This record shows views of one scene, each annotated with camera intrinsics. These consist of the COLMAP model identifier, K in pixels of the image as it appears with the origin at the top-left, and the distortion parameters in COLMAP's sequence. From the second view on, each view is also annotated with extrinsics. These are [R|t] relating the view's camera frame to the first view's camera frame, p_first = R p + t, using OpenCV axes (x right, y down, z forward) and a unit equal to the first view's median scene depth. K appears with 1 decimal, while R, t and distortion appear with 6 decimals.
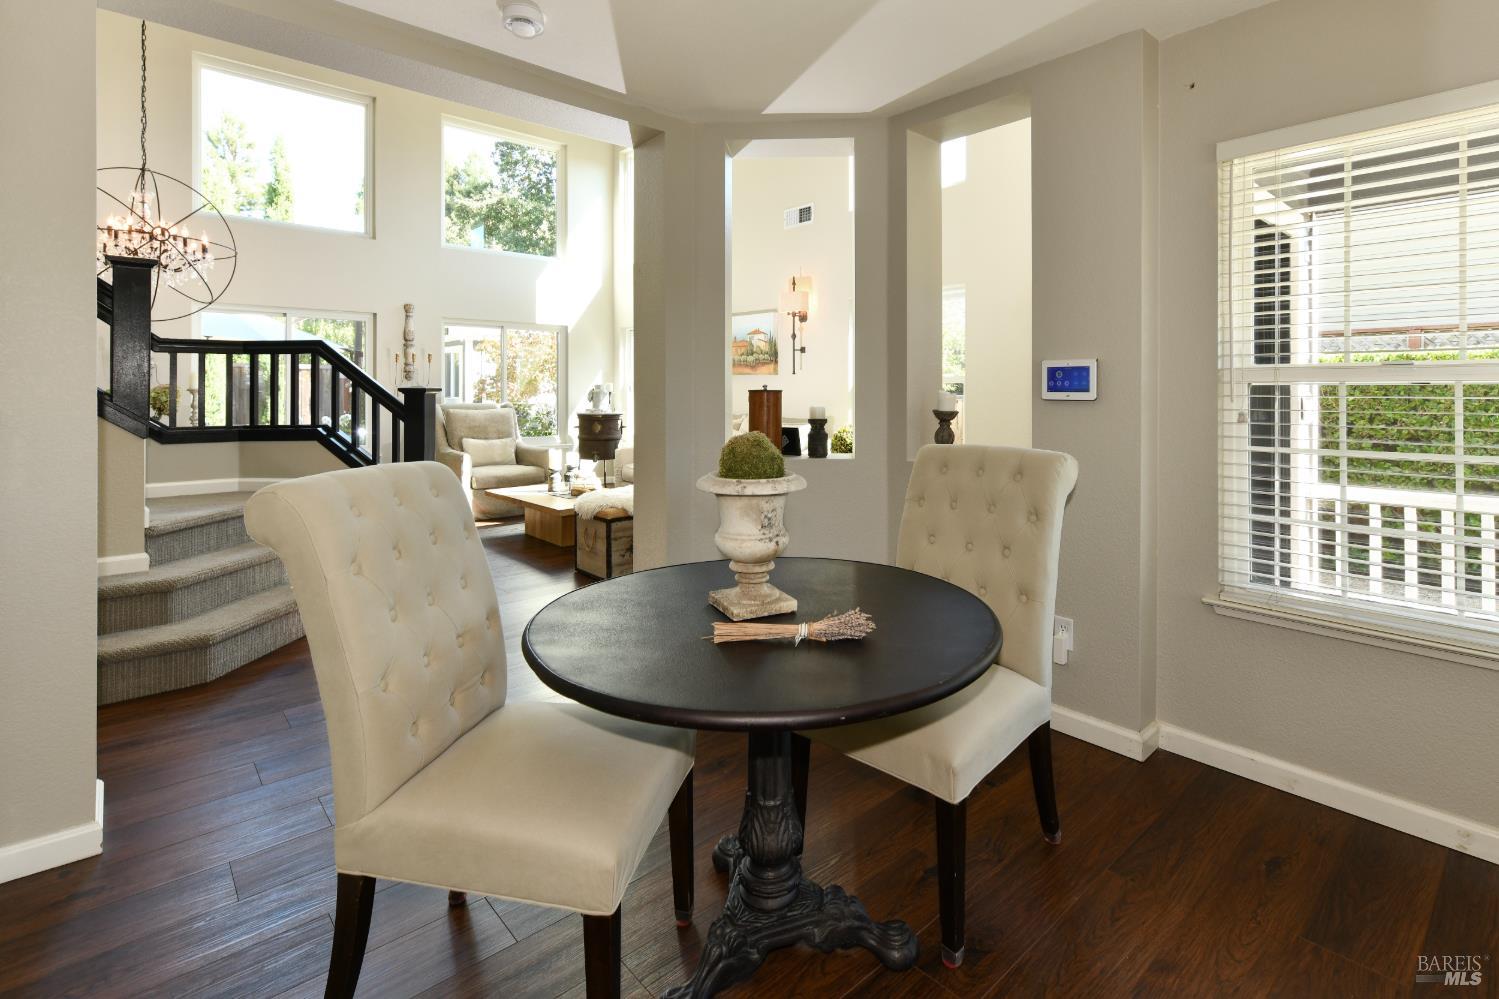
lens RADIAL K [[721.2, 0, 774.3], [0, 721.2, 391.5], [0, 0, 1]] dist [-0.000039, -0.000142]
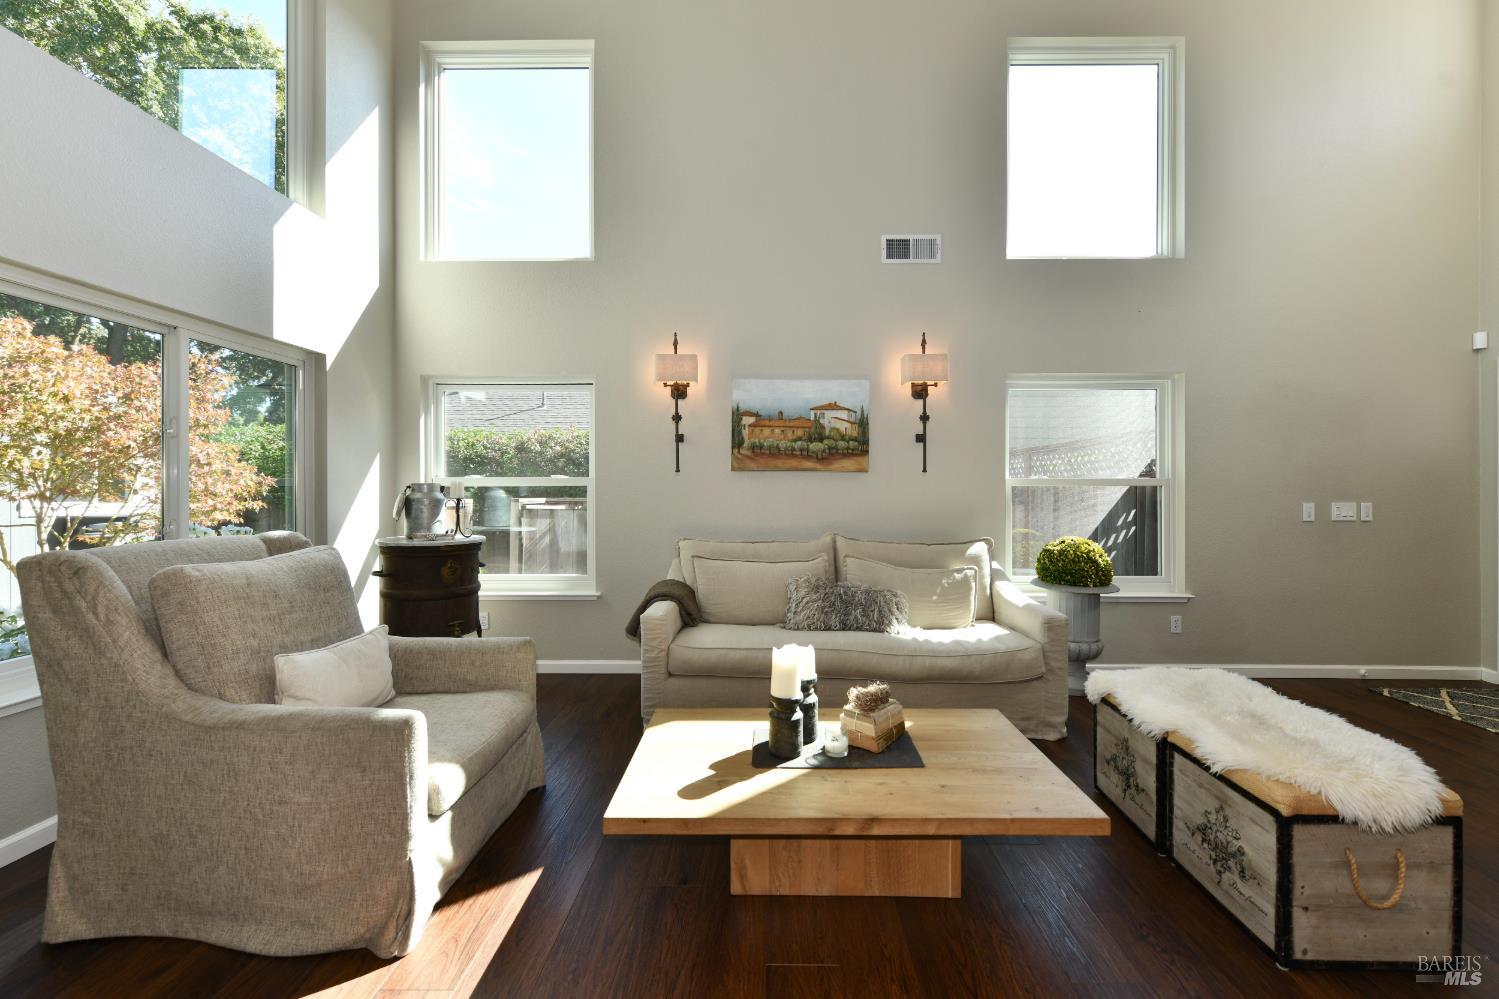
lens RADIAL K [[608.0, 0, 770.2], [0, 608.0, 492.8], [0, 0, 1]] dist [0.002714, -0.000027]
pose [[0.683034, -0.007986, 0.730343, -0.463091], [0.003126, 0.999963, 0.008011, -0.007820], [-0.730380, -0.003189, 0.683034, 0.644513]]
